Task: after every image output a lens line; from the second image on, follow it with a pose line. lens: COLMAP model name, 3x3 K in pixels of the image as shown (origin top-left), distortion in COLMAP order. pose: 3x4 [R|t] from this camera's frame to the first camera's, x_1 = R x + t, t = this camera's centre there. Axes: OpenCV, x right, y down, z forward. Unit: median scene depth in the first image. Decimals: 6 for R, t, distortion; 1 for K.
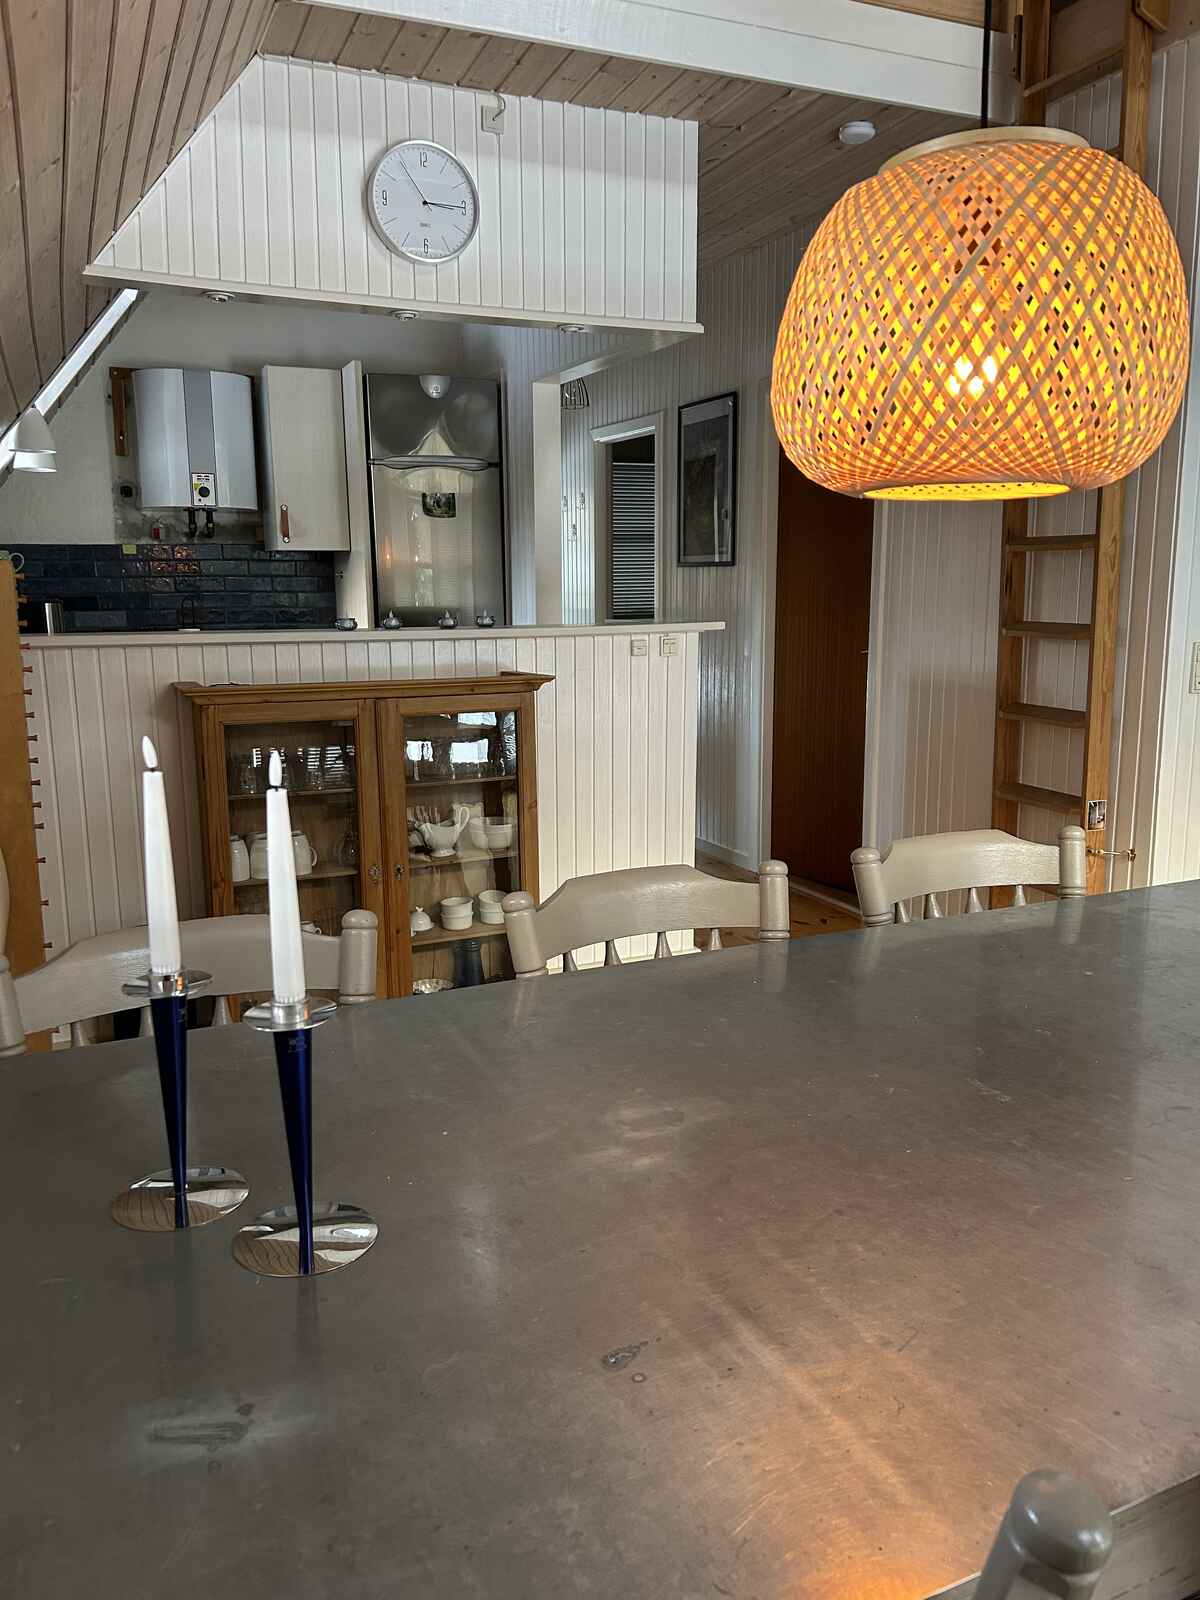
lens RADIAL K [[1201.0, 0, 594.6], [0, 1201.0, 805.0], [0, 0, 1]] dist [0.004472, -0.018223]
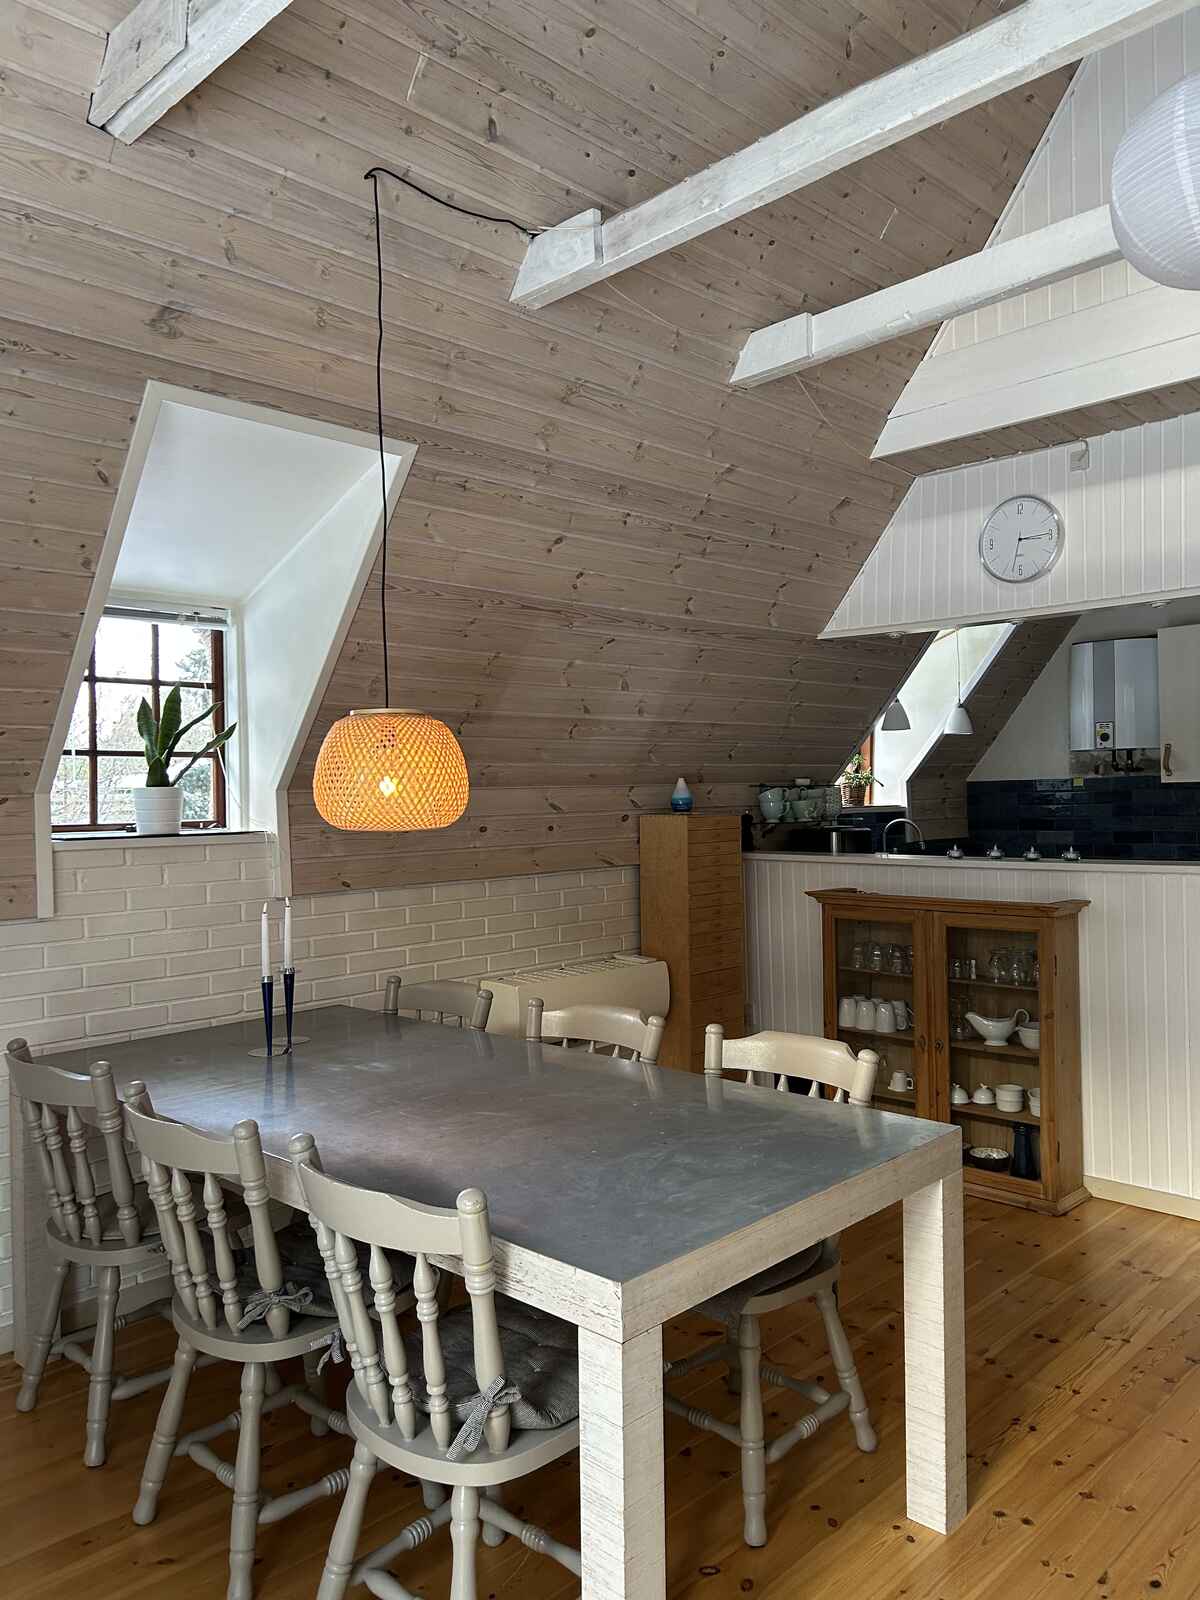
lens RADIAL K [[1201.0, 0, 599.2], [0, 1201.0, 793.3], [0, 0, 1]] dist [0.004472, -0.018223]
pose [[0.385395, 0.008048, -0.922717, 0.853620], [-0.160338, 0.985334, -0.058375, -0.077546], [0.908715, 0.170444, 0.381033, 0.131169]]
